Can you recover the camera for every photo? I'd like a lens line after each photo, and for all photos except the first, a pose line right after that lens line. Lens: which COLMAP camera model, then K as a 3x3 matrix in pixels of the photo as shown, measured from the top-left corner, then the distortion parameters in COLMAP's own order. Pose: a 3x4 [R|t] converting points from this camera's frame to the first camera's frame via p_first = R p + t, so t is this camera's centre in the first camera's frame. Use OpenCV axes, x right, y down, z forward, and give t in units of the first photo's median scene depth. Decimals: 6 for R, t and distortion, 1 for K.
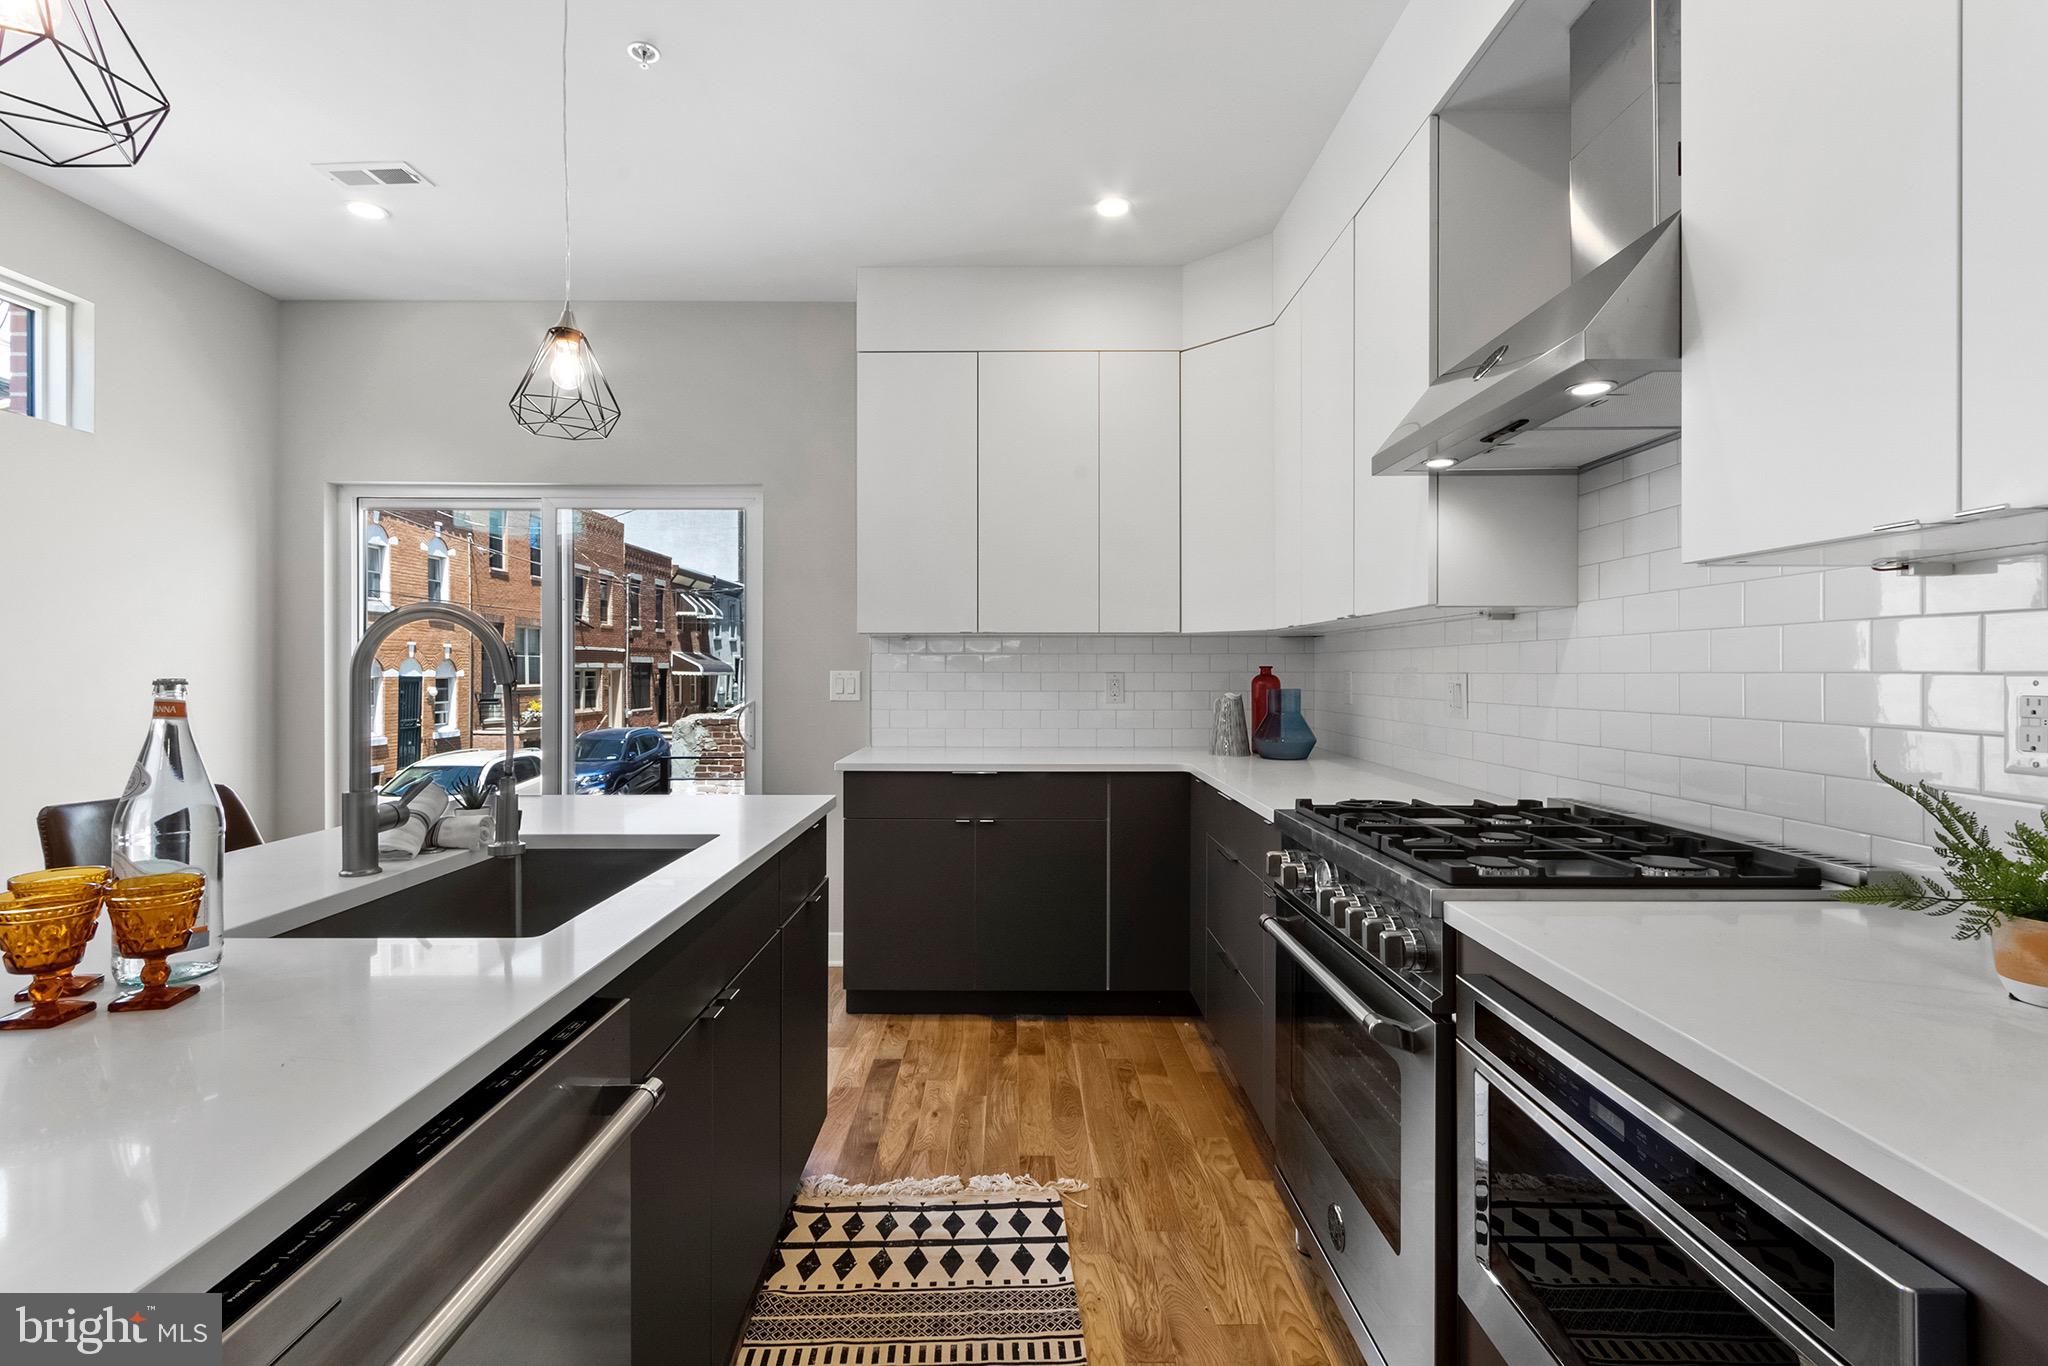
lens RADIAL K [[953.6, 0, 1022.4], [0, 953.6, 657.8], [0, 0, 1]] dist [0.004944, -0.001458]
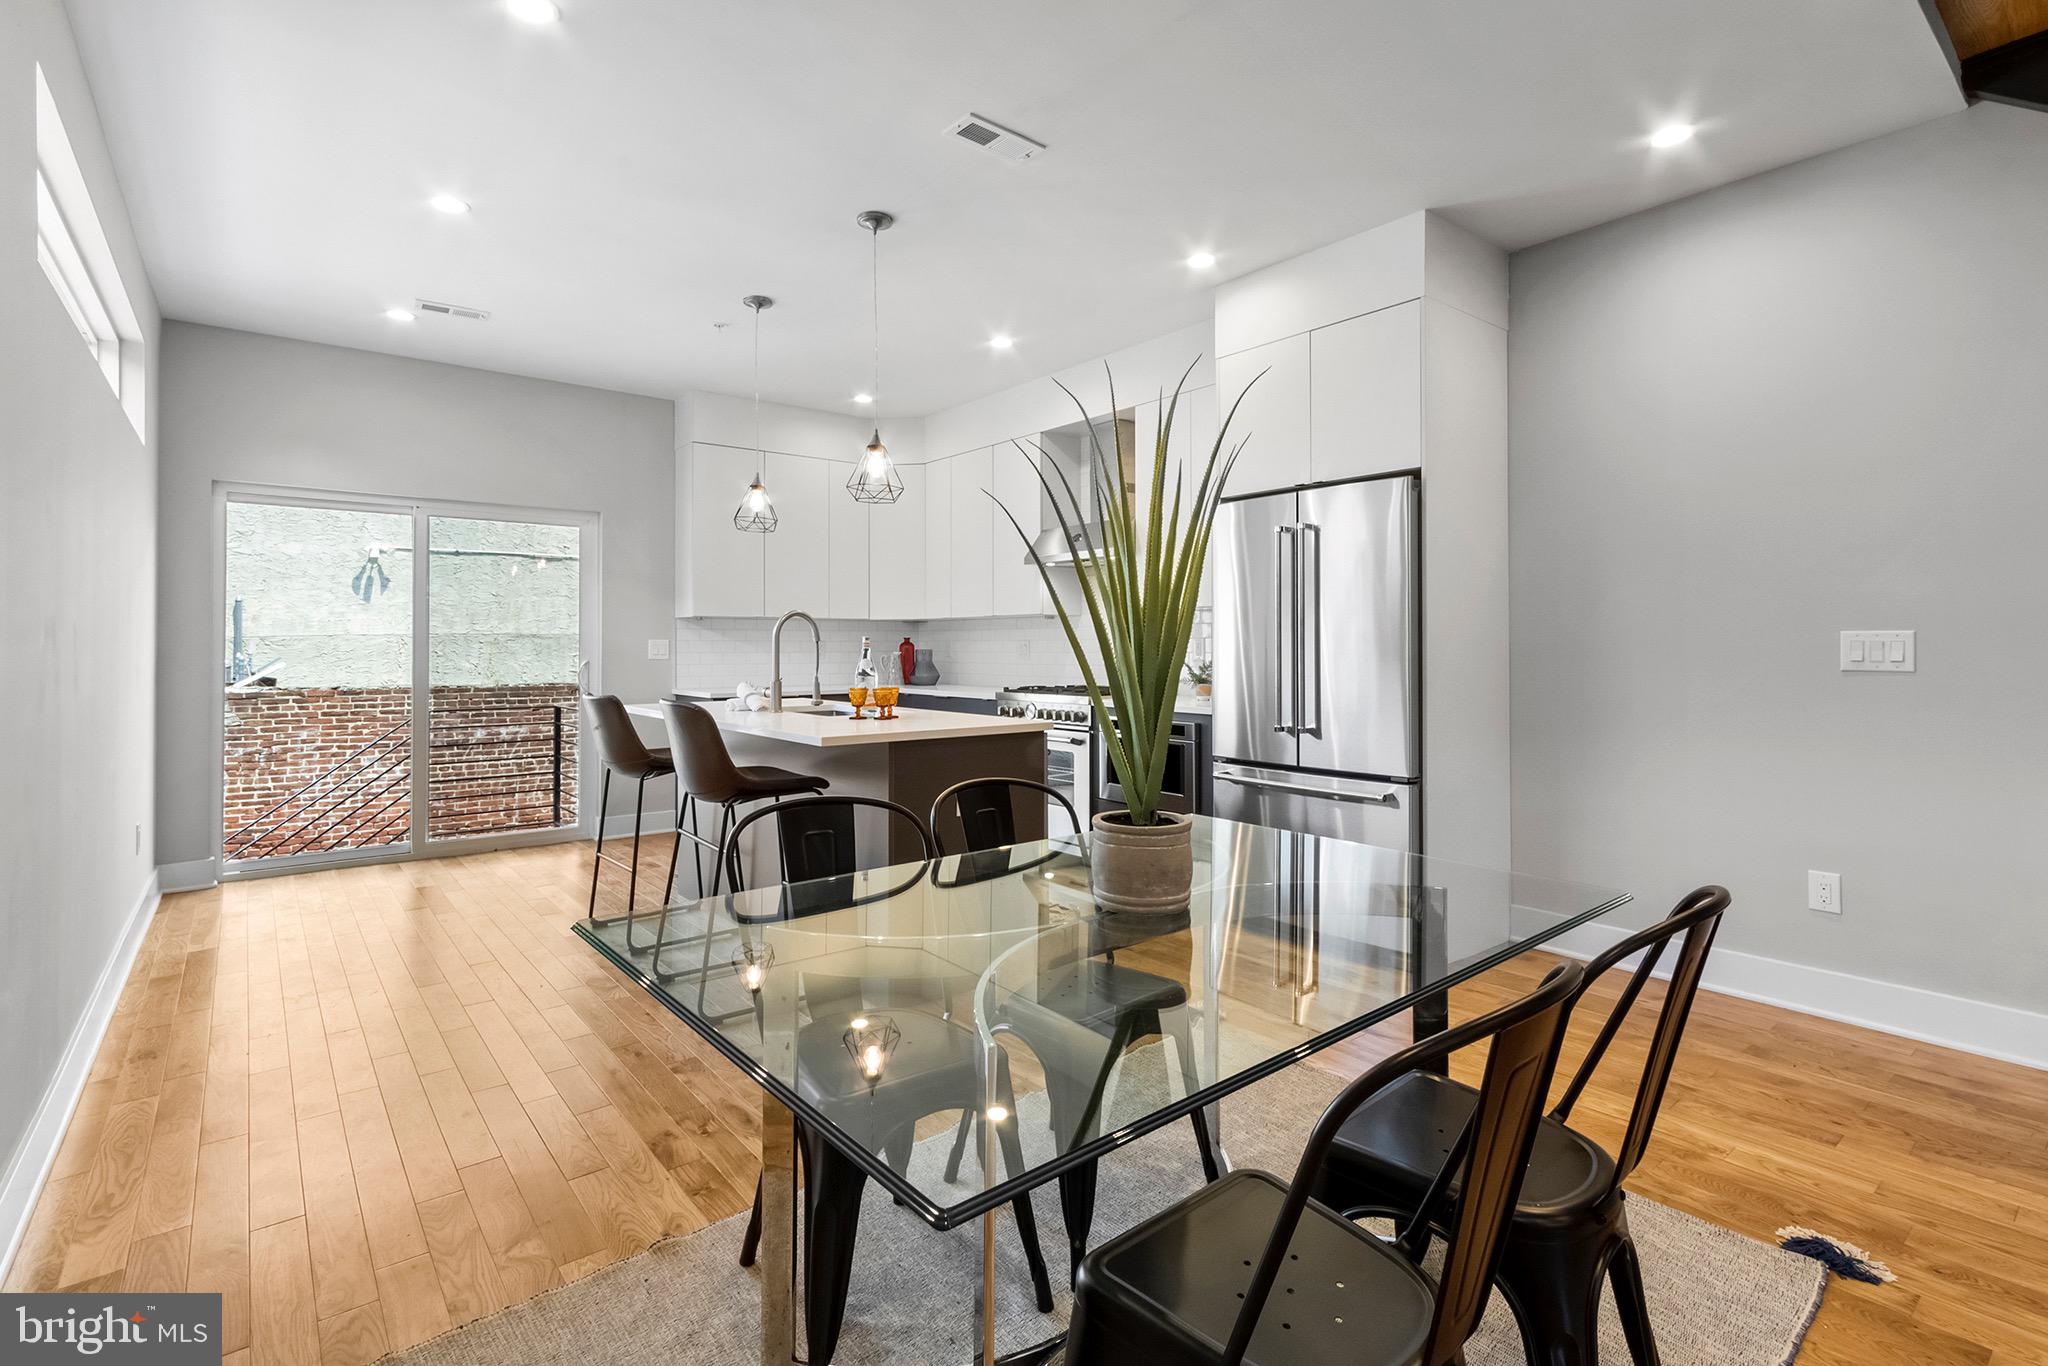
lens RADIAL K [[953.6, 0, 1021.5], [0, 953.6, 633.0], [0, 0, 1]] dist [0.004944, -0.001458]
pose [[0.782107, 0.008086, 0.623092, -0.910784], [-0.007164, 0.999966, -0.003984, 0.006435], [-0.623103, -0.001348, 0.782138, -0.749265]]
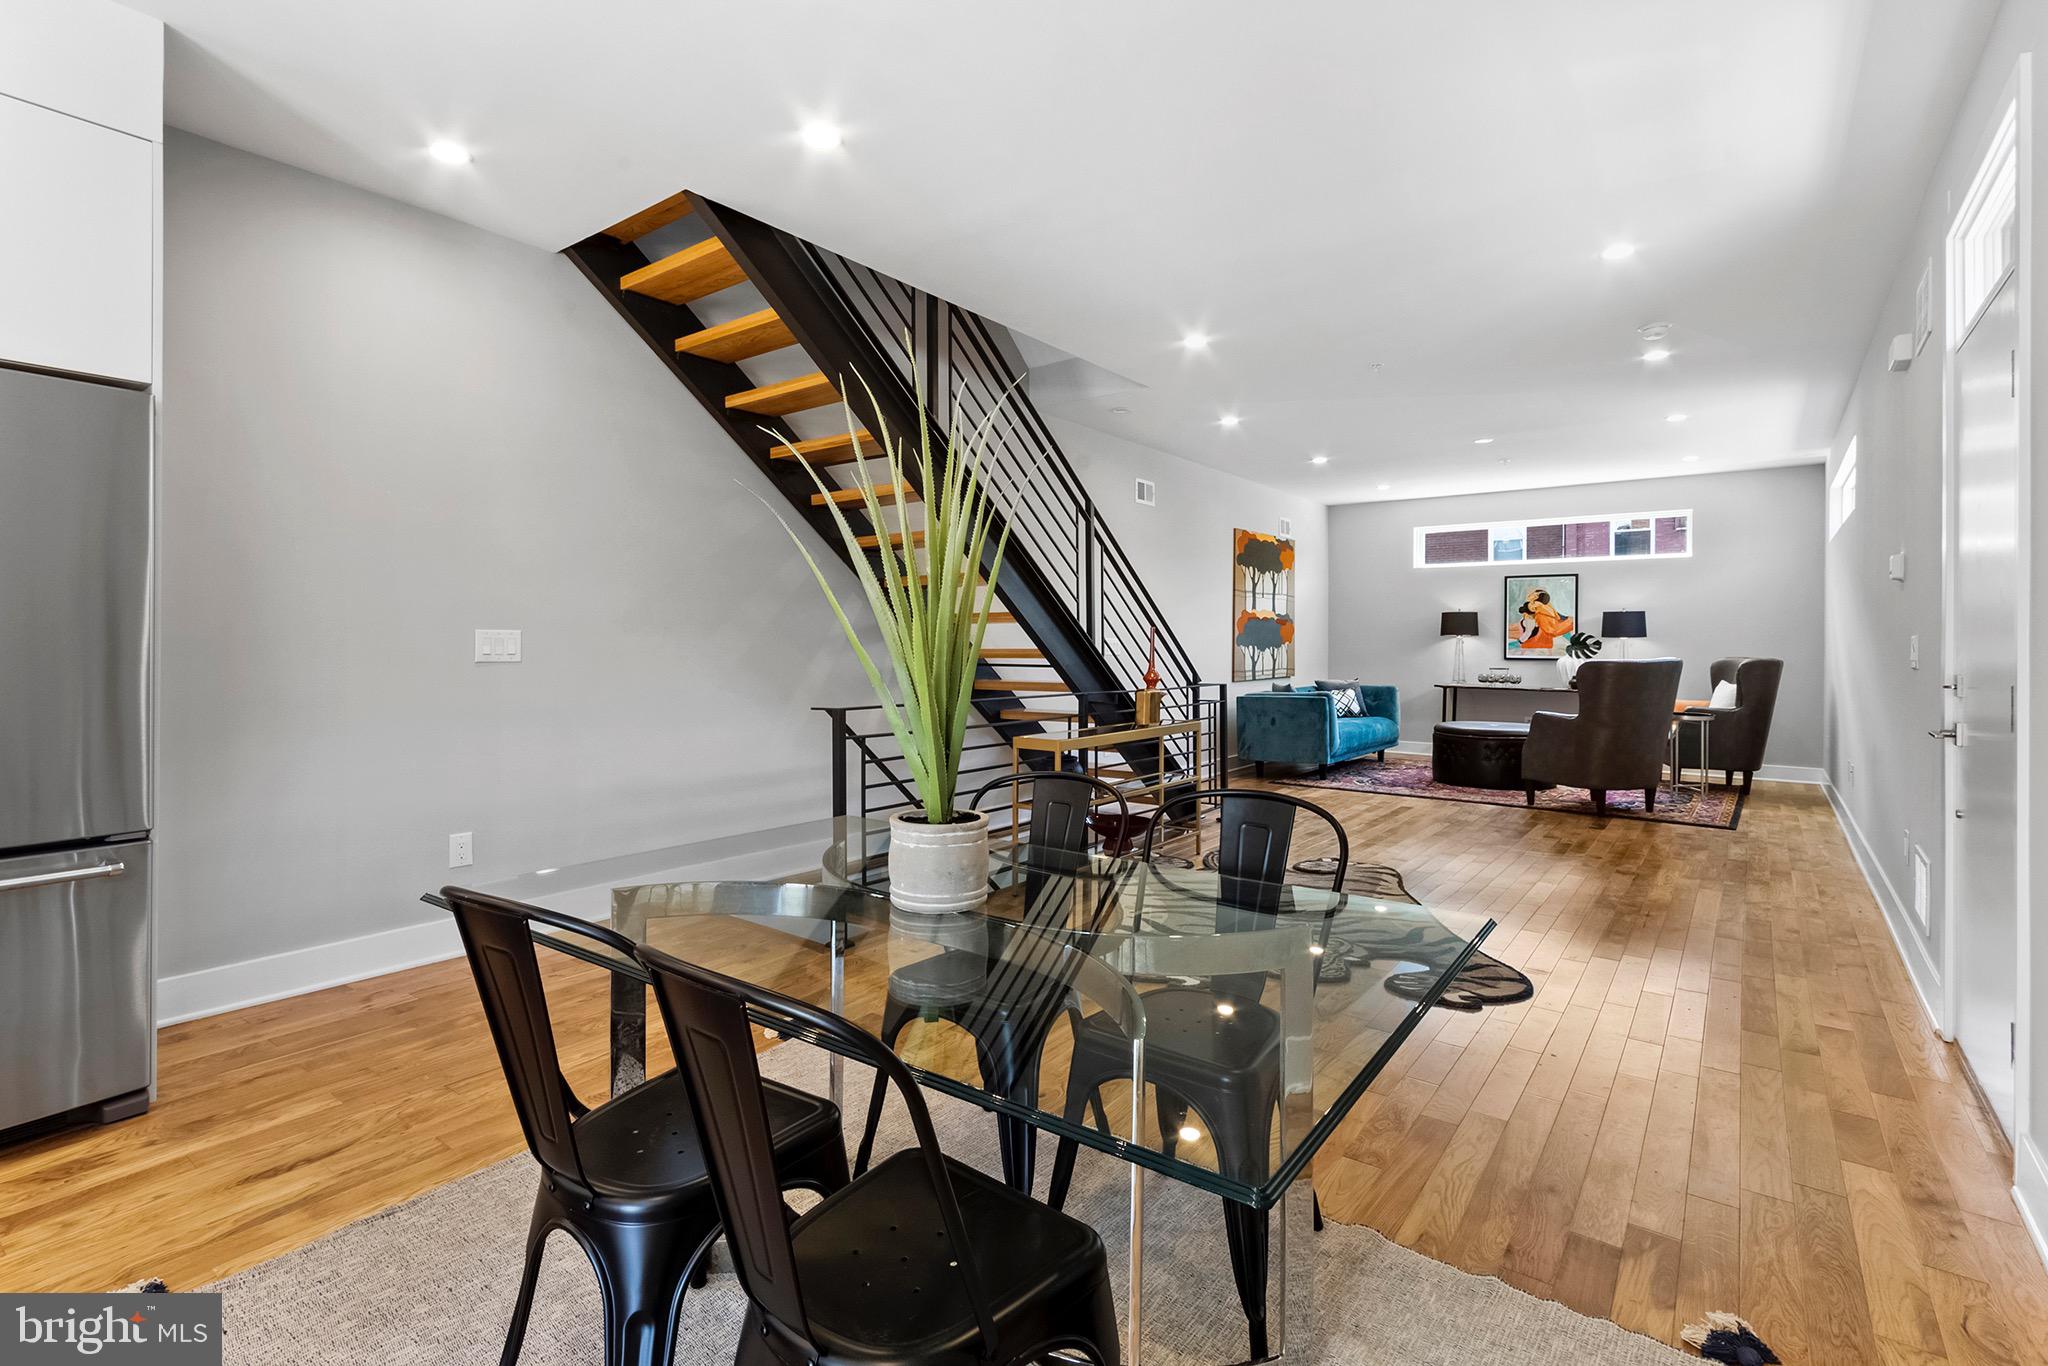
lens RADIAL K [[953.6, 0, 1003.3], [0, 953.6, 646.0], [0, 0, 1]] dist [0.004944, -0.001458]
pose [[-0.787991, -0.004747, 0.615669, -0.879356], [-0.012782, 0.999881, -0.008650, 0.017404], [-0.615555, -0.014686, -0.787957, 0.056176]]
